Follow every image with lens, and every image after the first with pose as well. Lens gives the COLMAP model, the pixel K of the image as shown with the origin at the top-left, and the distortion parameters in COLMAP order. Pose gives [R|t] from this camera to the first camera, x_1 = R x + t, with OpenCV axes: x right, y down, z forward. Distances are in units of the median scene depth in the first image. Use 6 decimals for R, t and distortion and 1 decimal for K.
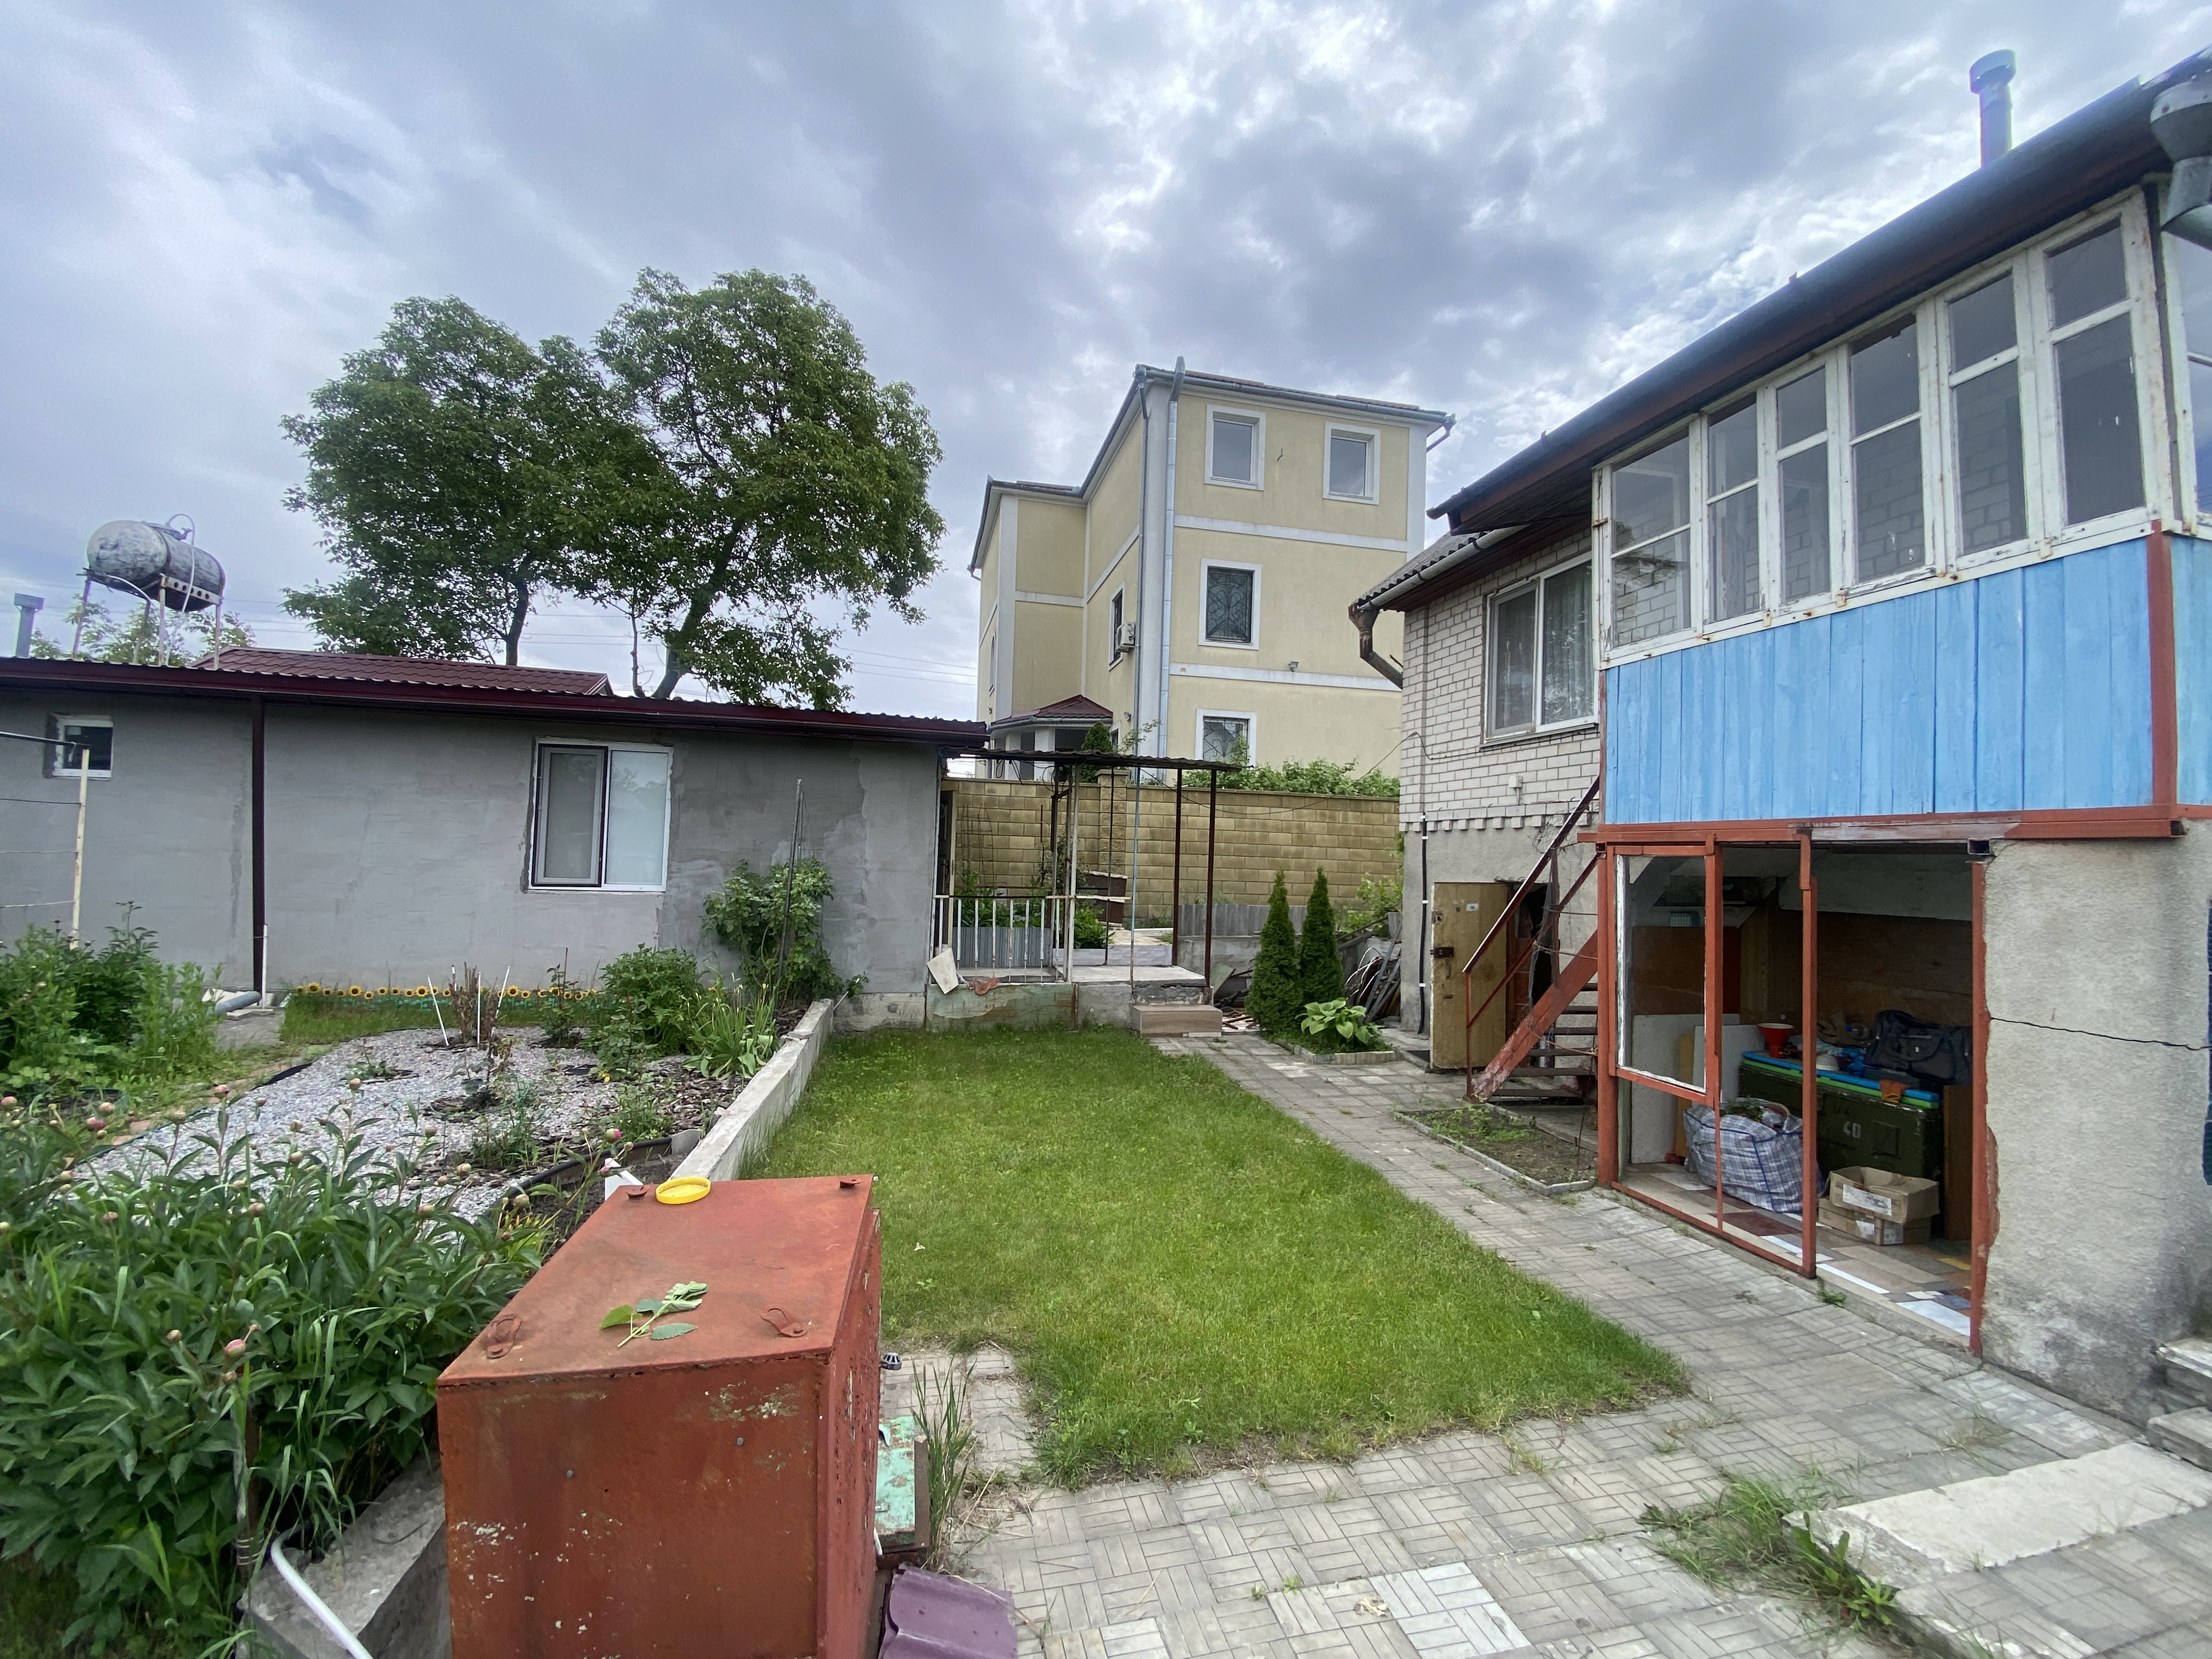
lens RADIAL K [[893.1, 0, 1102.0], [0, 893.1, 839.0], [0, 0, 1]] dist [0.028489, -0.029795]
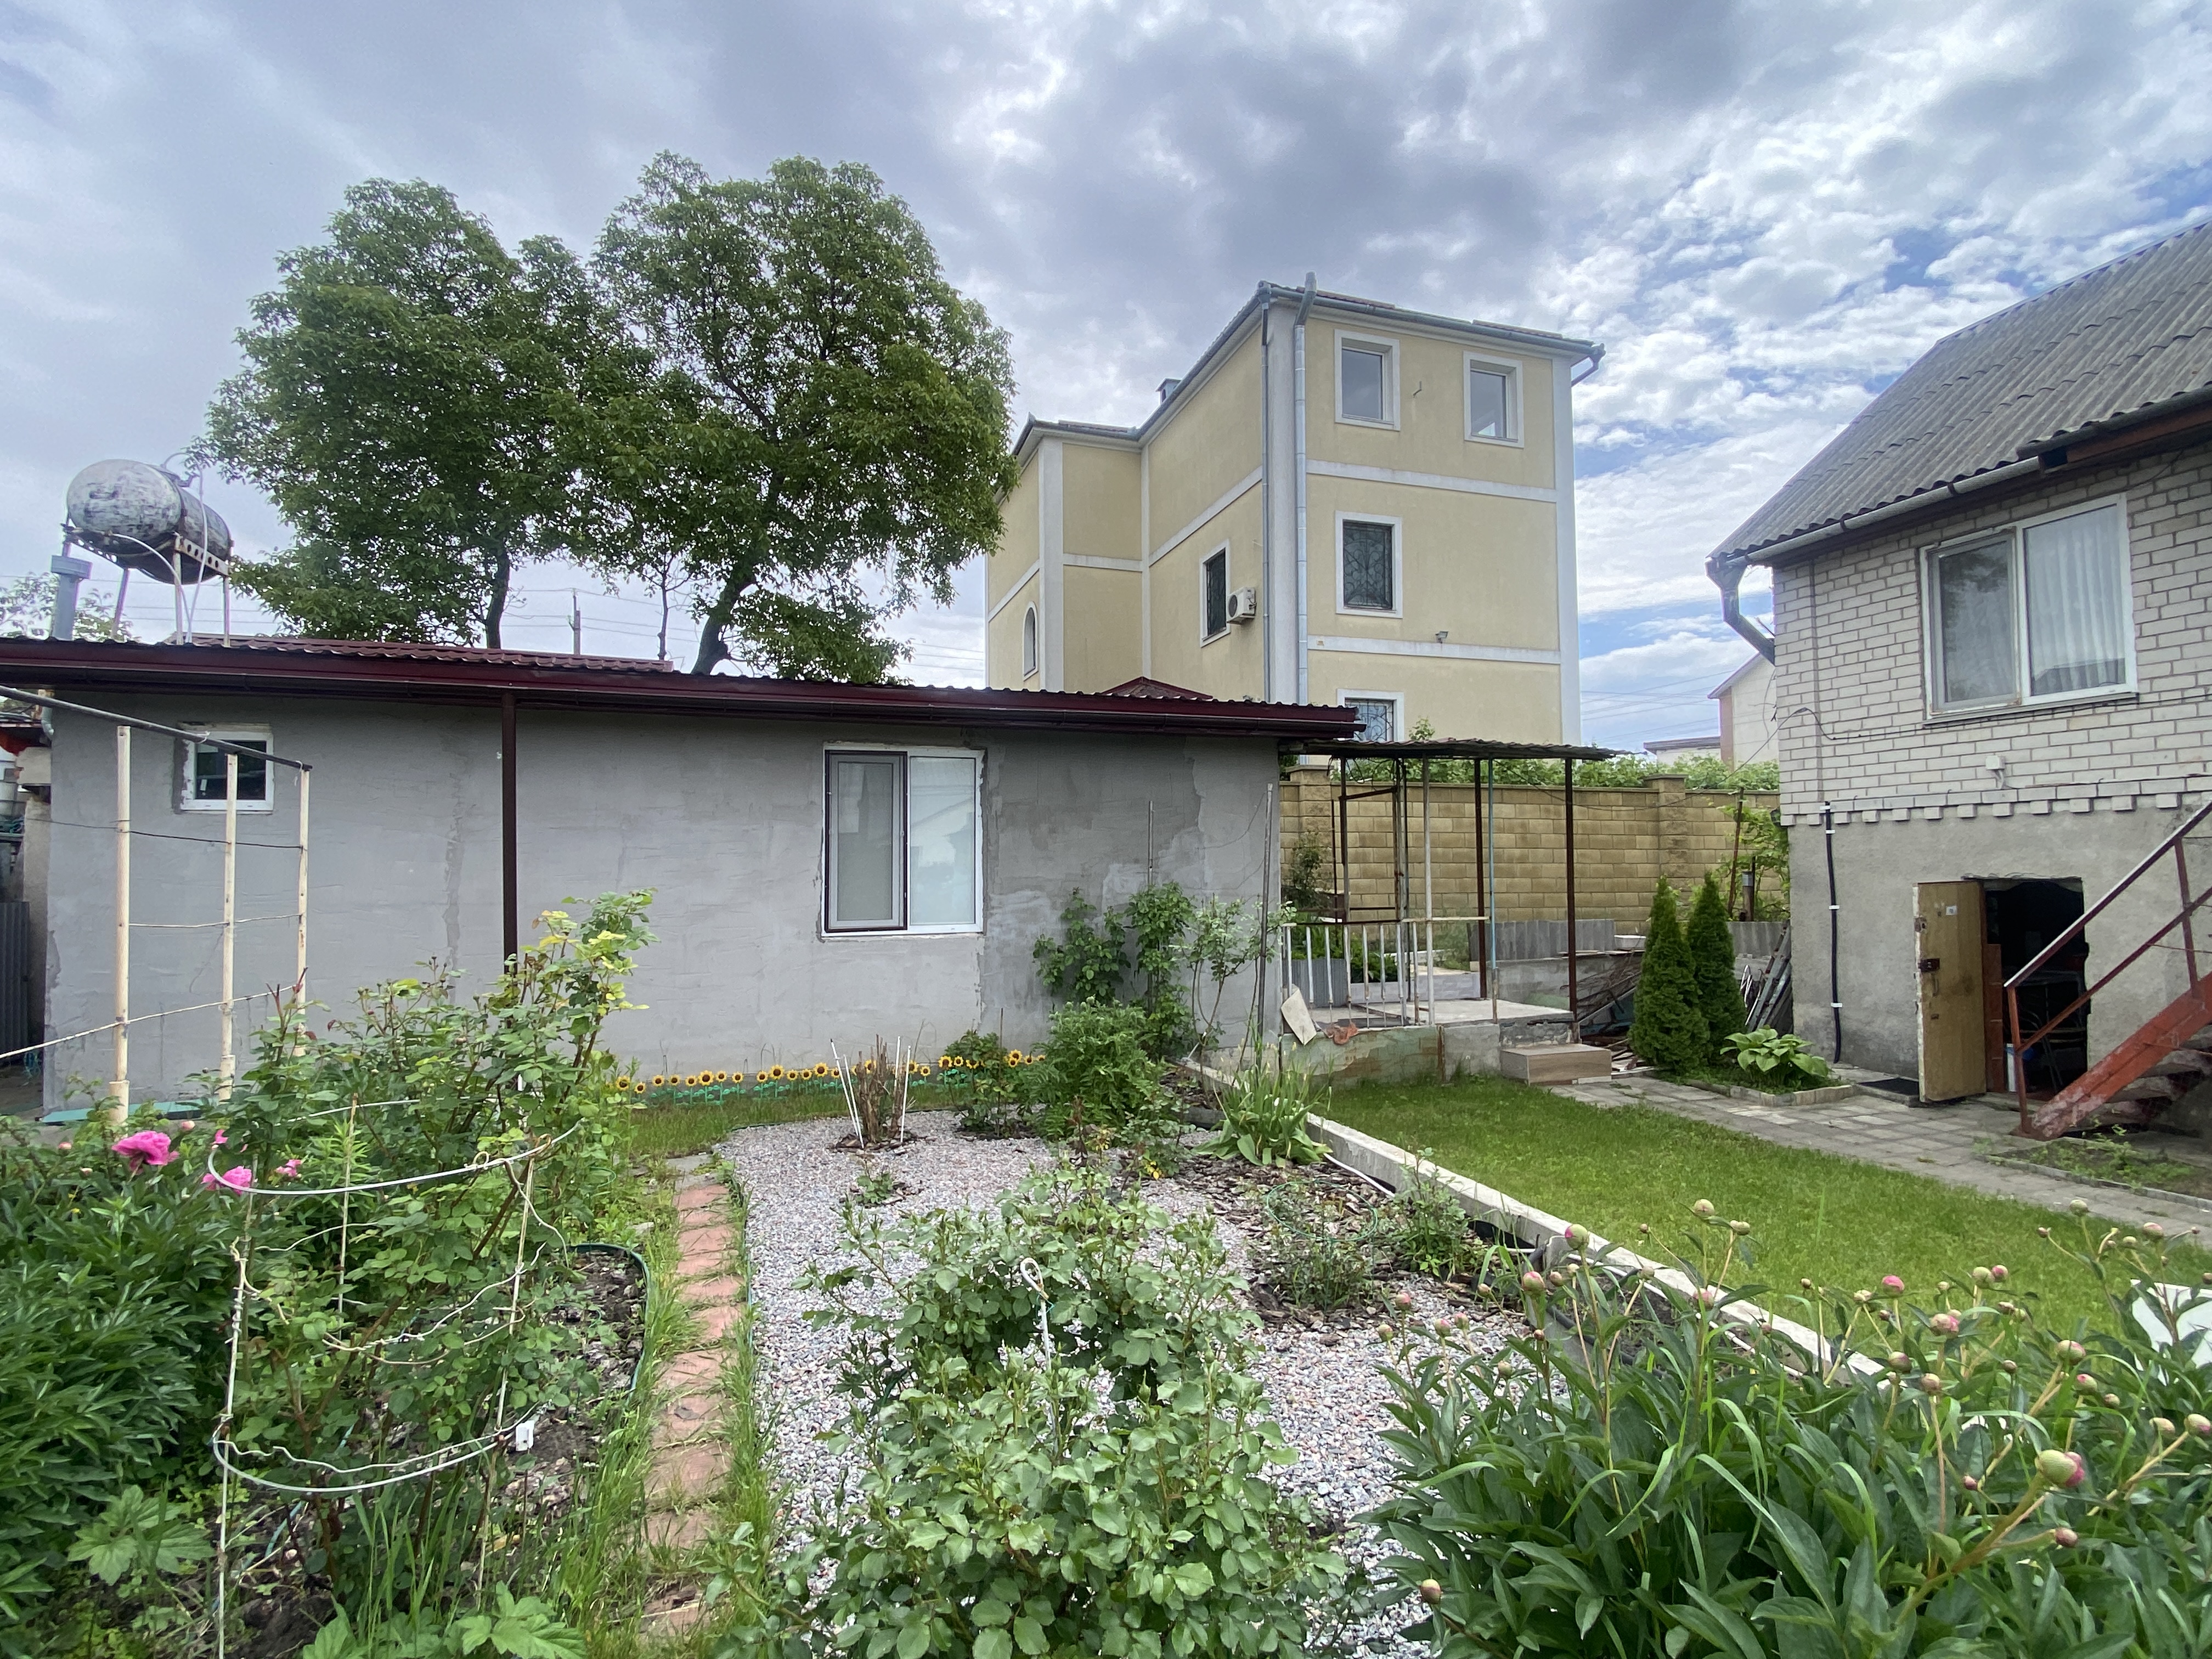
lens RADIAL K [[1064.6, 0, 1077.3], [0, 1064.6, 825.5], [0, 0, 1]] dist [-0.000548, -0.013481]
pose [[0.994850, -0.034225, 0.095408, -0.442078], [0.036342, 0.999128, -0.020539, -0.012443], [-0.094622, 0.023901, 0.995226, 0.065847]]
